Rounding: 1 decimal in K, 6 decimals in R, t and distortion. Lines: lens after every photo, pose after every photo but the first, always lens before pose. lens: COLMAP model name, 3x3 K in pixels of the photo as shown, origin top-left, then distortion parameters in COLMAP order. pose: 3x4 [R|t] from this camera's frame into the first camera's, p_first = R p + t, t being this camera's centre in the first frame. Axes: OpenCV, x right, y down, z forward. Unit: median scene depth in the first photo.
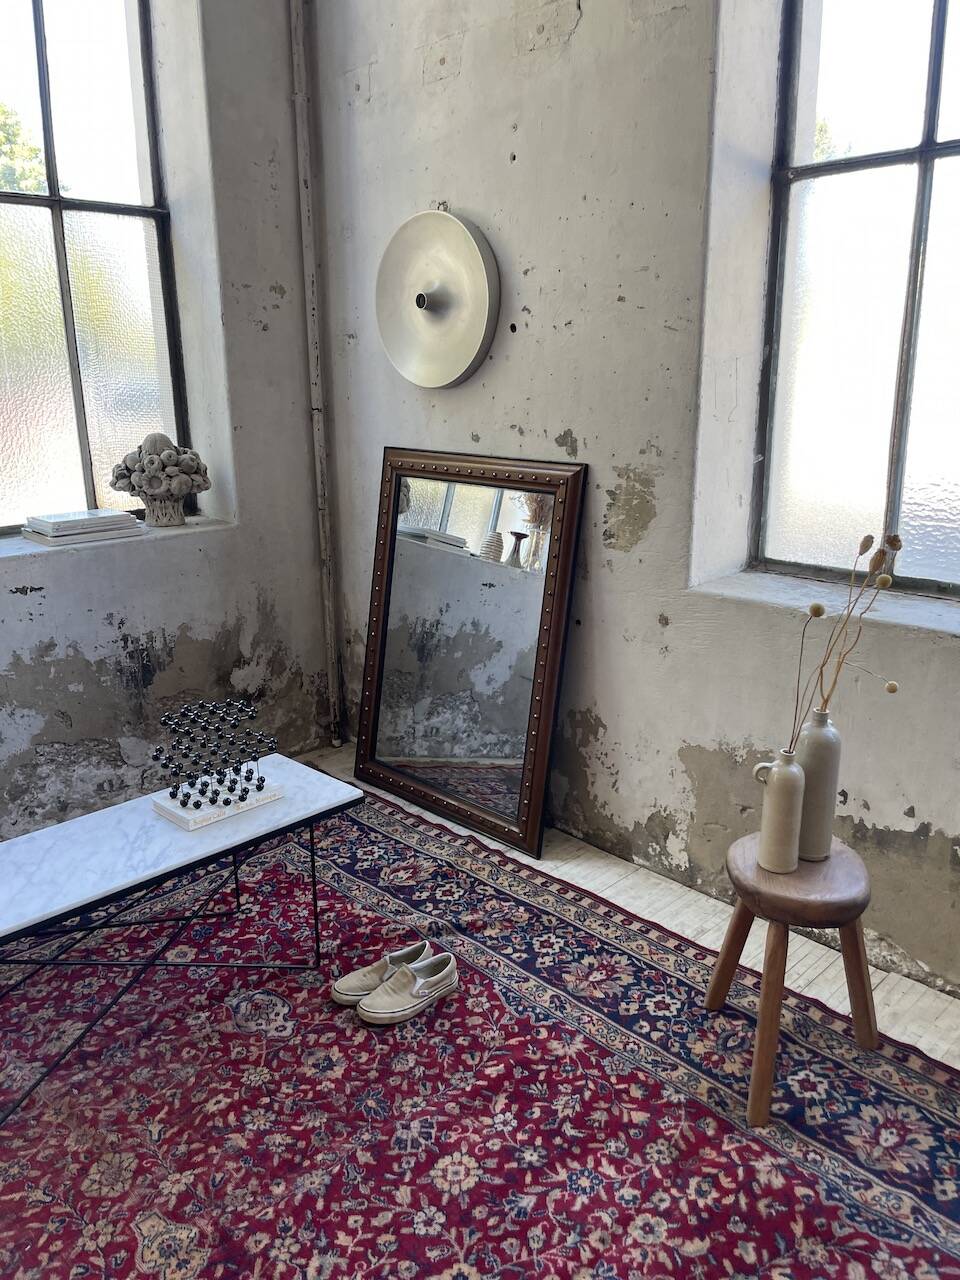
lens RADIAL K [[966.2, 0, 482.2], [0, 966.2, 628.0], [0, 0, 1]] dist [0.075818, -0.111272]
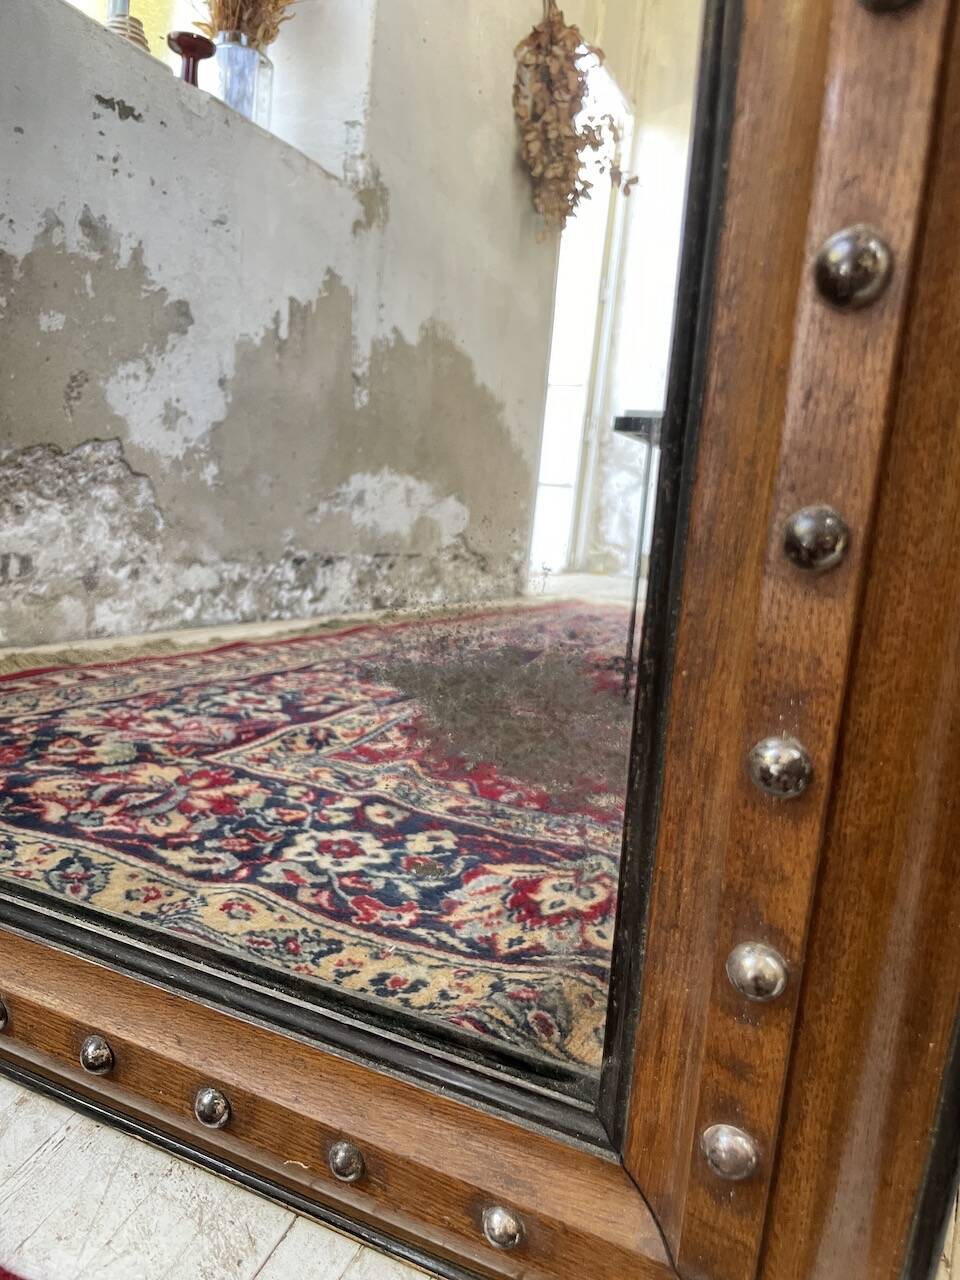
lens RADIAL K [[977.9, 0, 496.8], [0, 977.9, 647.6], [0, 0, 1]] dist [0.073741, -0.110866]
pose [[0.946371, -0.149221, 0.286558, 0.006768], [0.102727, 0.979900, 0.171008, 0.140482], [-0.306316, -0.132400, 0.942678, 0.954894]]
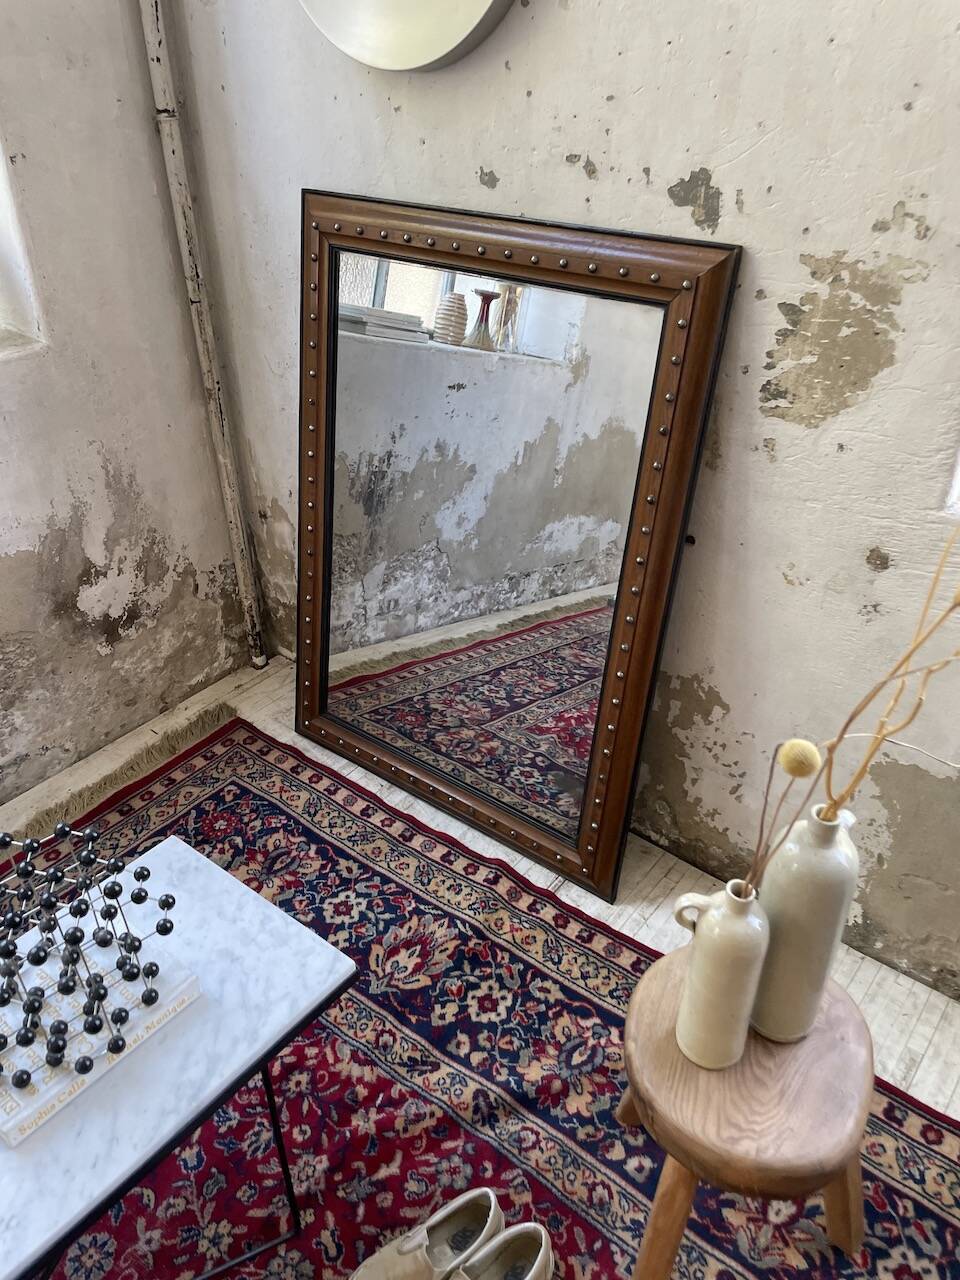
lens RADIAL K [[970.2, 0, 476.9], [0, 970.2, 628.6], [0, 0, 1]] dist [0.075892, -0.107059]
pose [[0.993960, -0.061183, 0.091100, -0.080352], [0.031560, 0.954456, 0.296679, -0.130756], [-0.105102, -0.292012, 0.950622, 0.462595]]
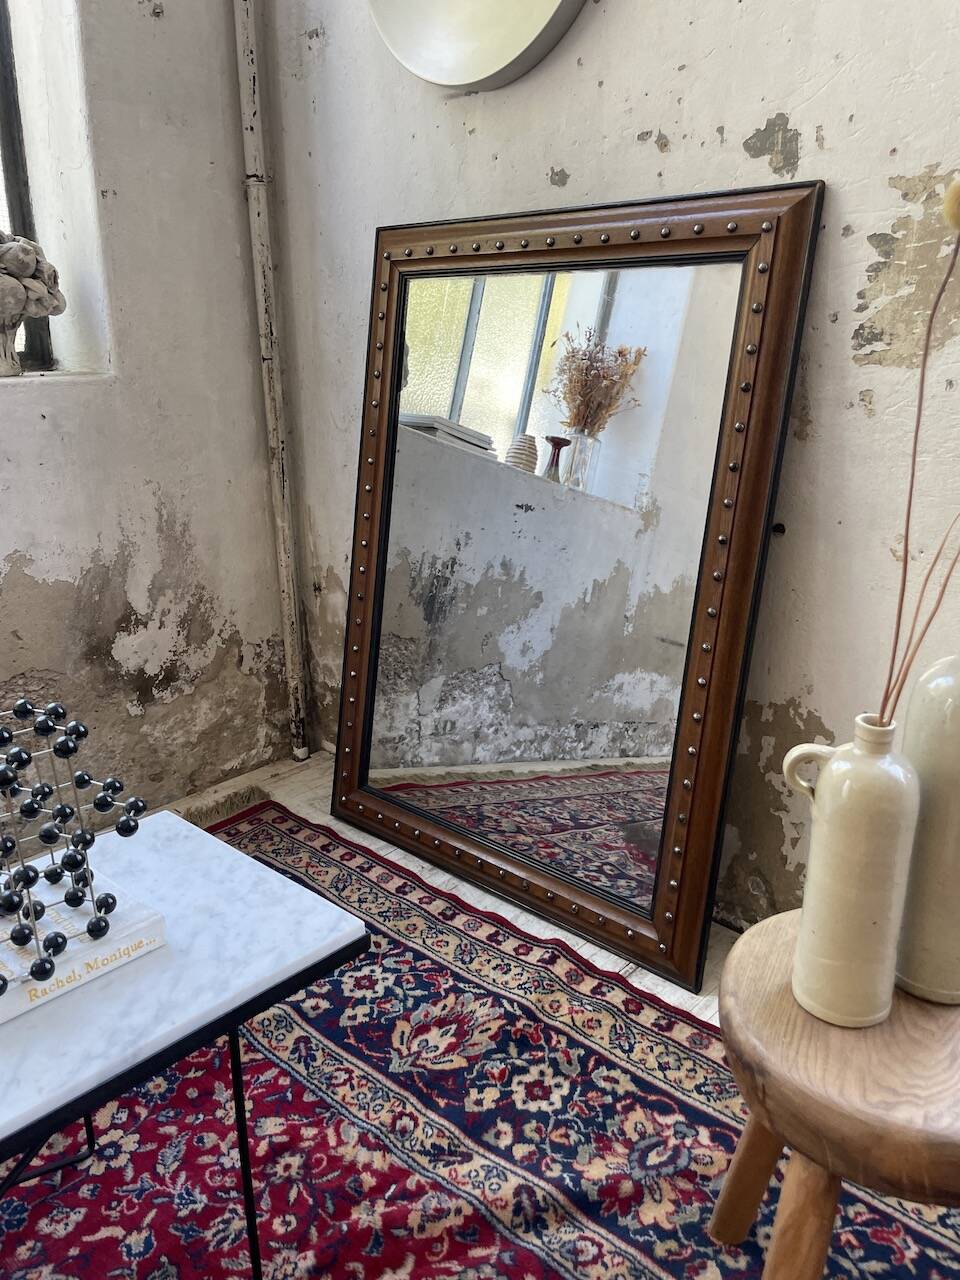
lens RADIAL K [[968.1, 0, 479.5], [0, 968.1, 629.3], [0, 0, 1]] dist [0.065764, -0.097362]
pose [[0.999407, -0.012280, 0.032172, -0.073457], [0.011283, 0.999457, 0.030963, 0.029343], [-0.032534, -0.030582, 0.999003, 0.505103]]
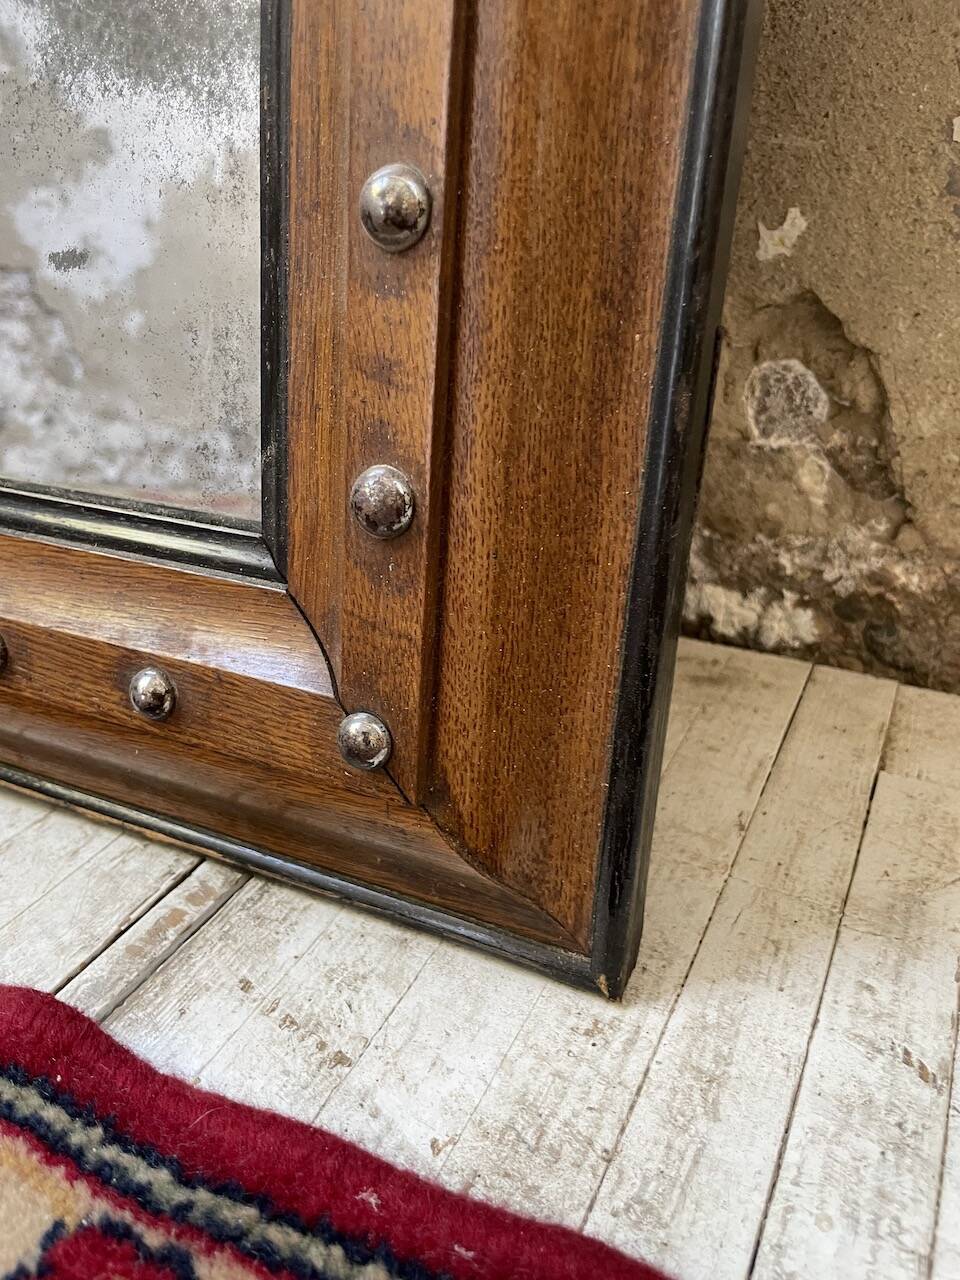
lens RADIAL K [[986.2, 0, 493.7], [0, 986.2, 641.4], [0, 0, 1]] dist [0.071776, -0.118620]
pose [[0.944897, -0.143783, 0.294103, 0.030893], [0.082433, 0.973939, 0.211302, 0.197655], [-0.316820, -0.175415, 0.932124, 0.958133]]
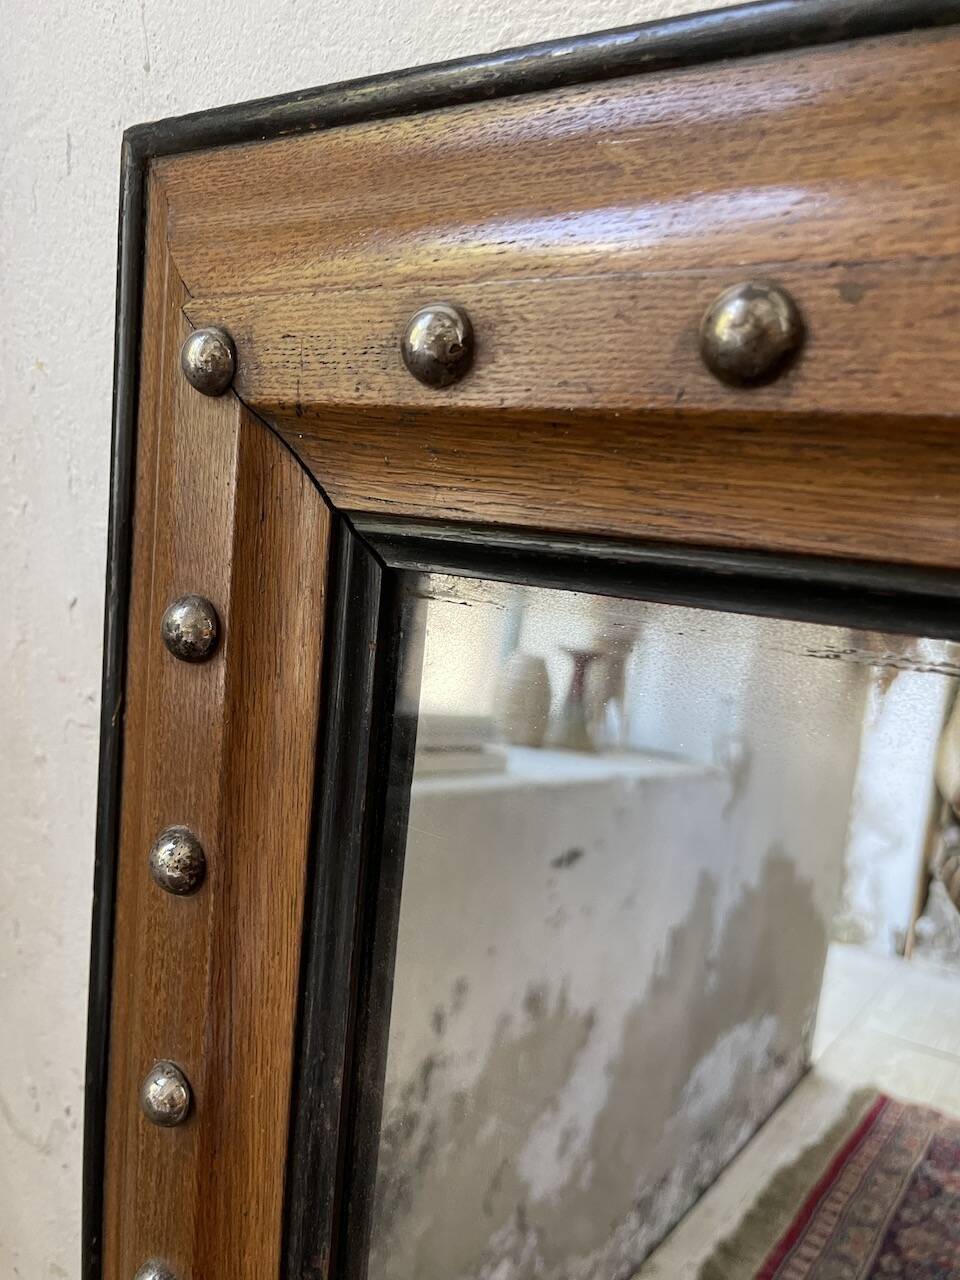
lens RADIAL K [[1014.8, 0, 494.9], [0, 1014.8, 665.1], [0, 0, 1]] dist [0.065999, -0.009980]
pose [[0.983531, -0.048191, 0.174197, -0.103970], [0.044579, 0.998703, 0.024591, -0.173610], [-0.175156, -0.016420, 0.984404, 1.072578]]
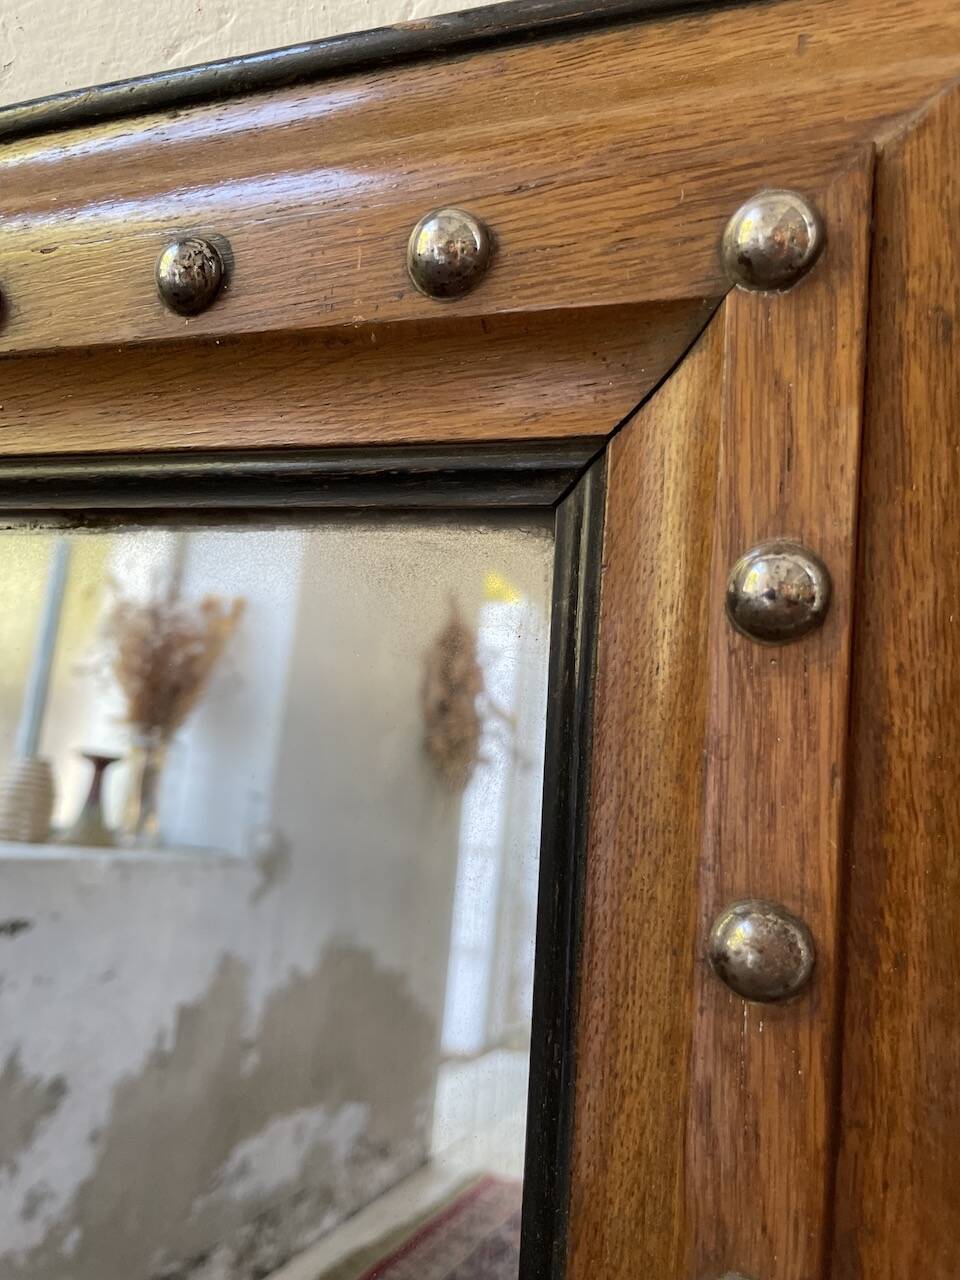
lens RADIAL K [[1015.0, 0, 483.1], [0, 1015.0, 654.0], [0, 0, 1]] dist [0.052644, -0.092543]
pose [[0.925411, -0.048660, 0.375828, 0.045410], [0.101689, 0.987236, -0.122572, -0.119838], [-0.365067, 0.151647, 0.918547, 0.930885]]
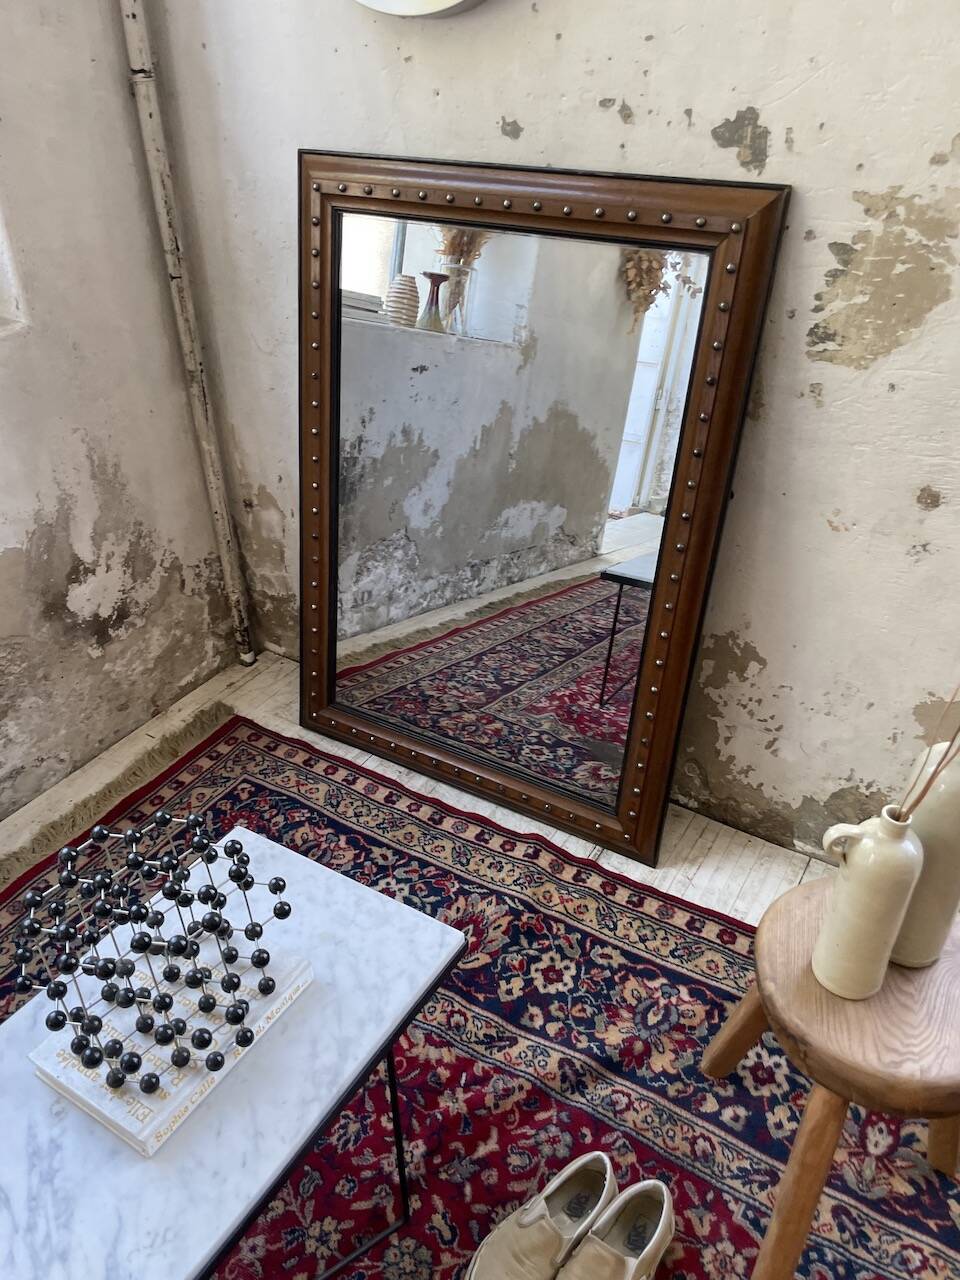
lens RADIAL K [[967.5, 0, 471.0], [0, 967.5, 649.7], [0, 0, 1]] dist [0.080559, -0.117039]
pose [[0.974902, -0.125799, 0.183687, -0.163963], [0.062565, 0.946615, 0.316237, -0.109935], [-0.213663, -0.296808, 0.930727, 0.483679]]
